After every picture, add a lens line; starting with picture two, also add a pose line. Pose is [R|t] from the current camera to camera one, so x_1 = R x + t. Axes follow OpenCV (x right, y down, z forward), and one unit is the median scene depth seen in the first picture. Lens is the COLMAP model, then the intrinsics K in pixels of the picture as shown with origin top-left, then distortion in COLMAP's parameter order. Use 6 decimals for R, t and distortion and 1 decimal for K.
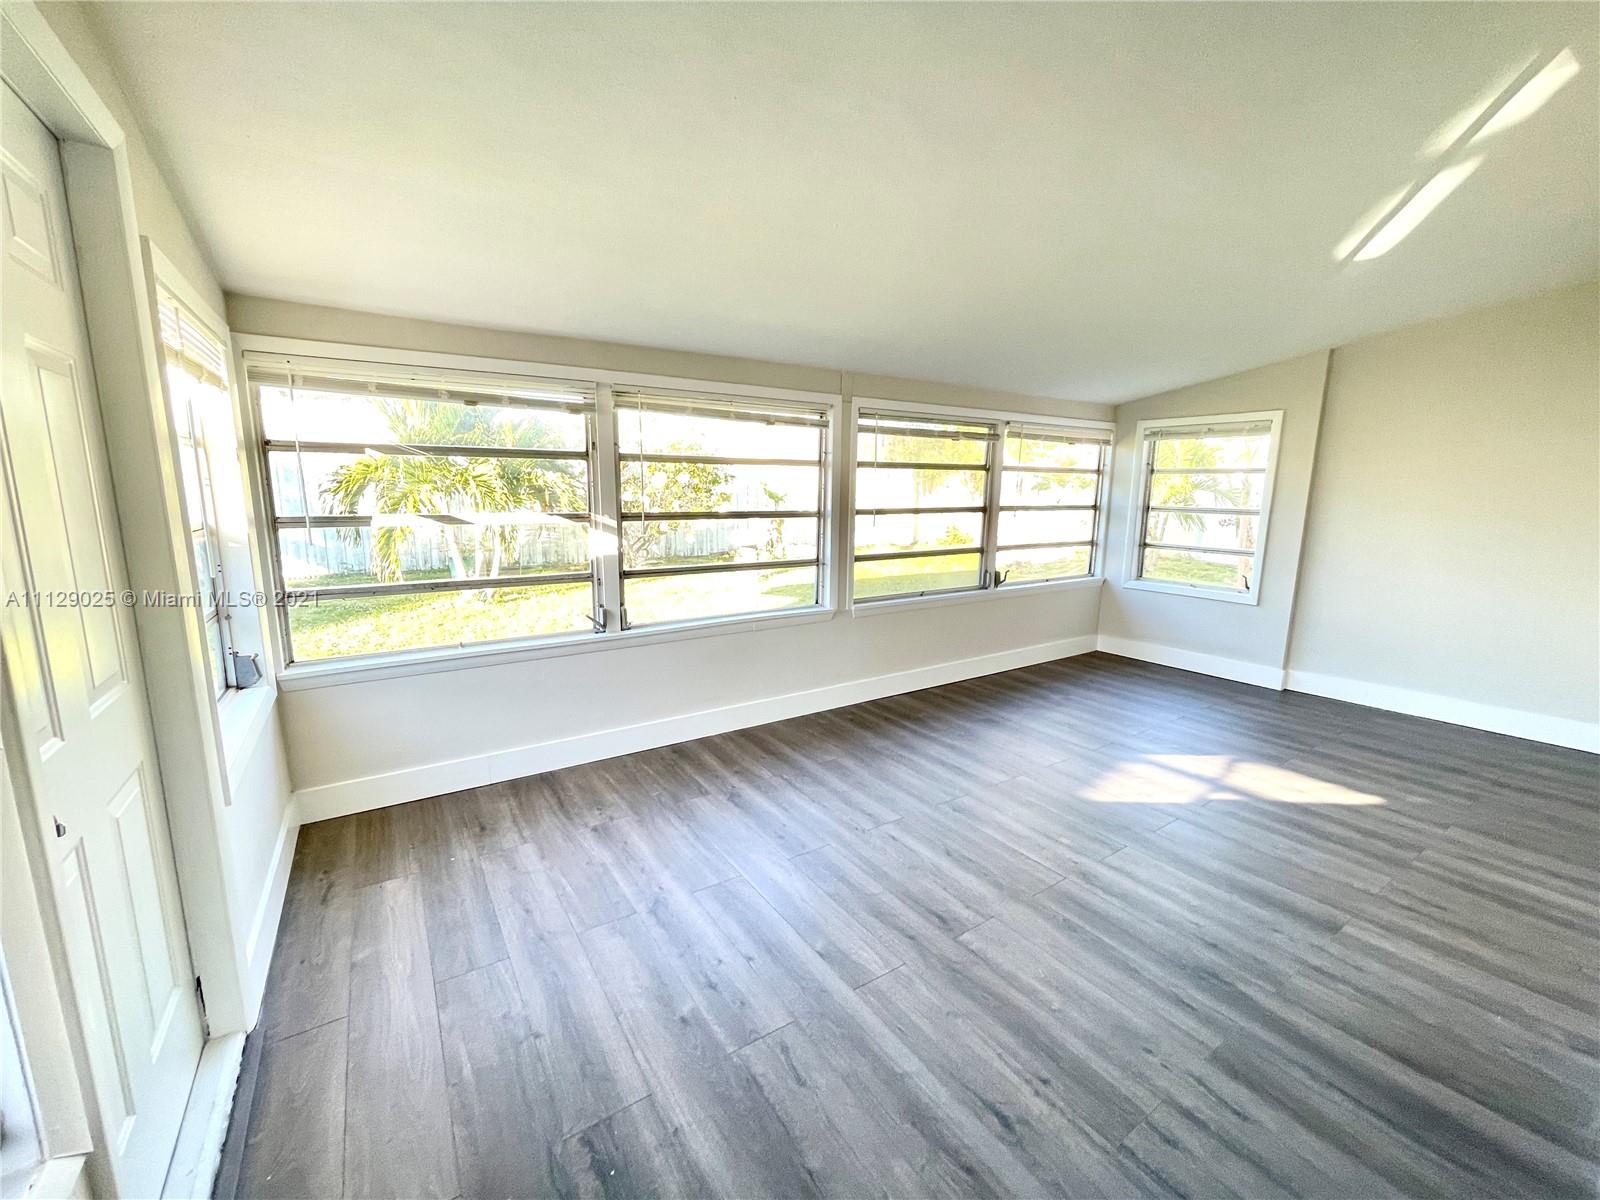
lens RADIAL K [[651.3, 0, 792.1], [0, 651.3, 595.7], [0, 0, 1]] dist [-0.000355, 0.000360]
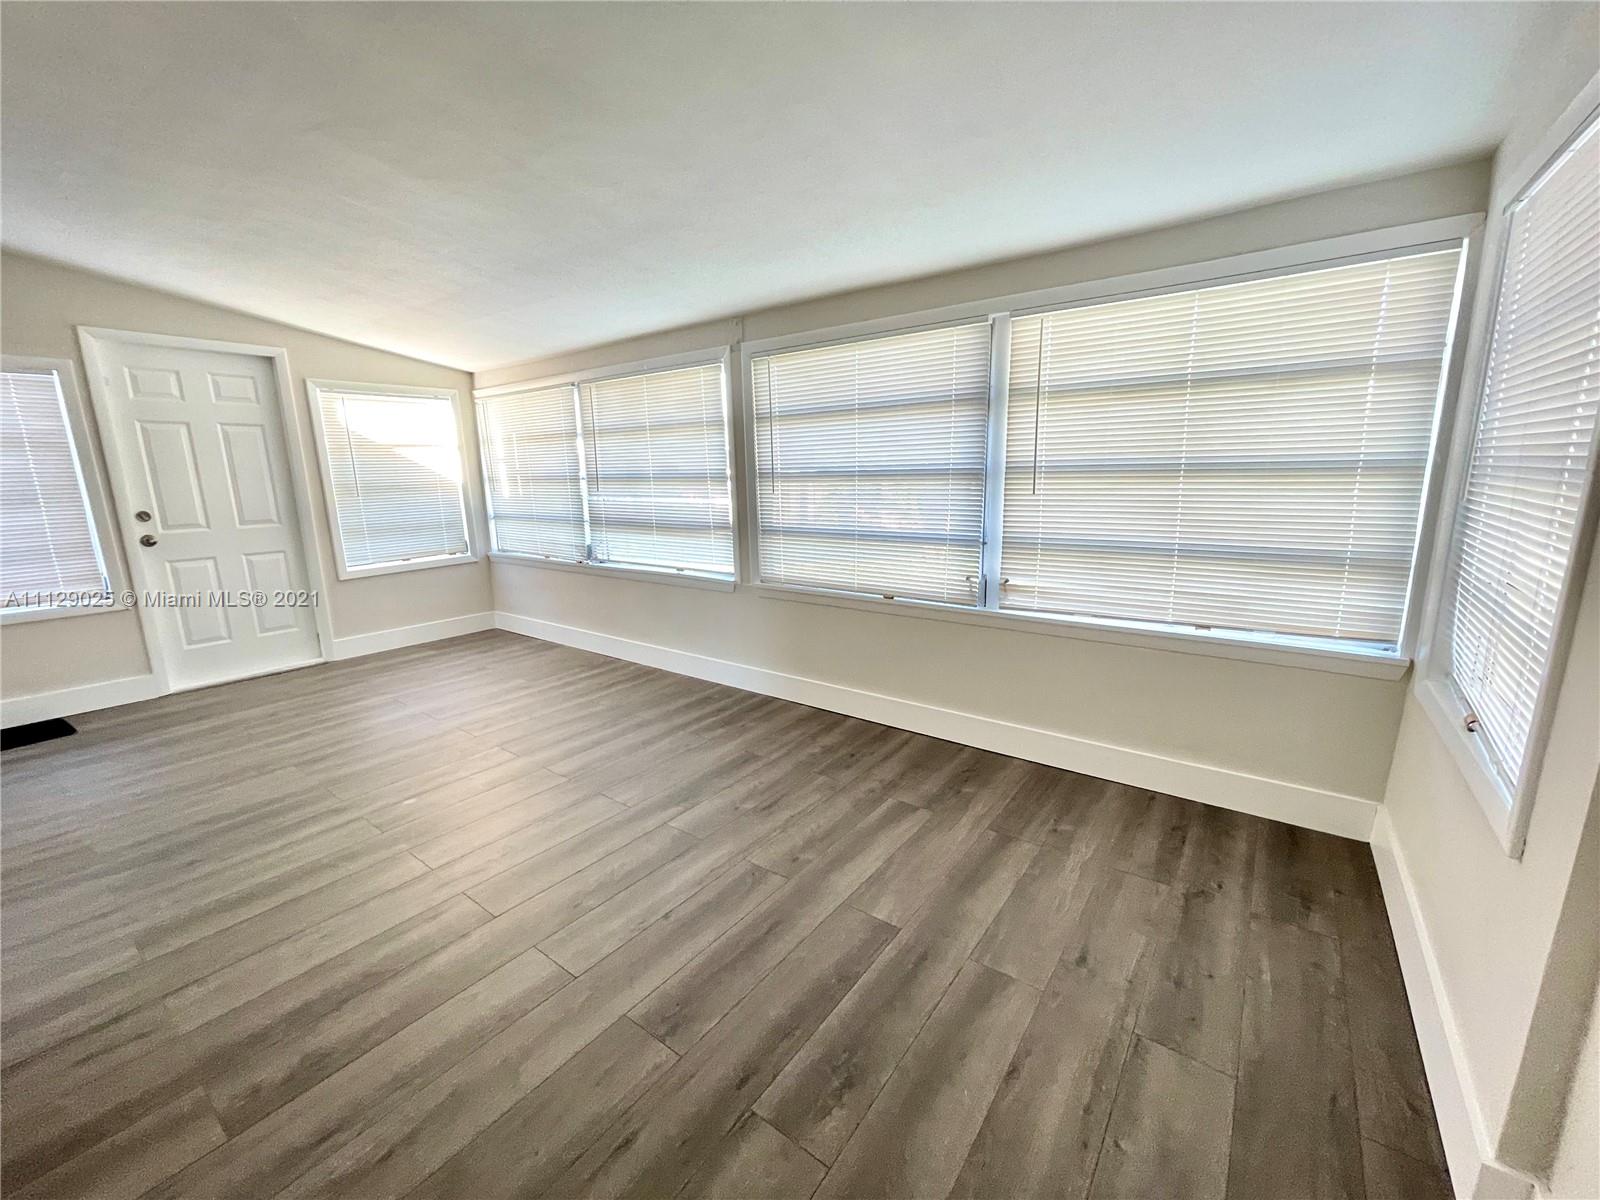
lens RADIAL K [[651.3, 0, 792.1], [0, 651.3, 595.7], [0, 0, 1]] dist [-0.000355, 0.000360]
pose [[0.338974, 0.172554, -0.924836, 1.116767], [-0.132716, 0.981976, 0.134571, -0.110525], [0.931388, 0.077124, 0.355765, 0.877397]]
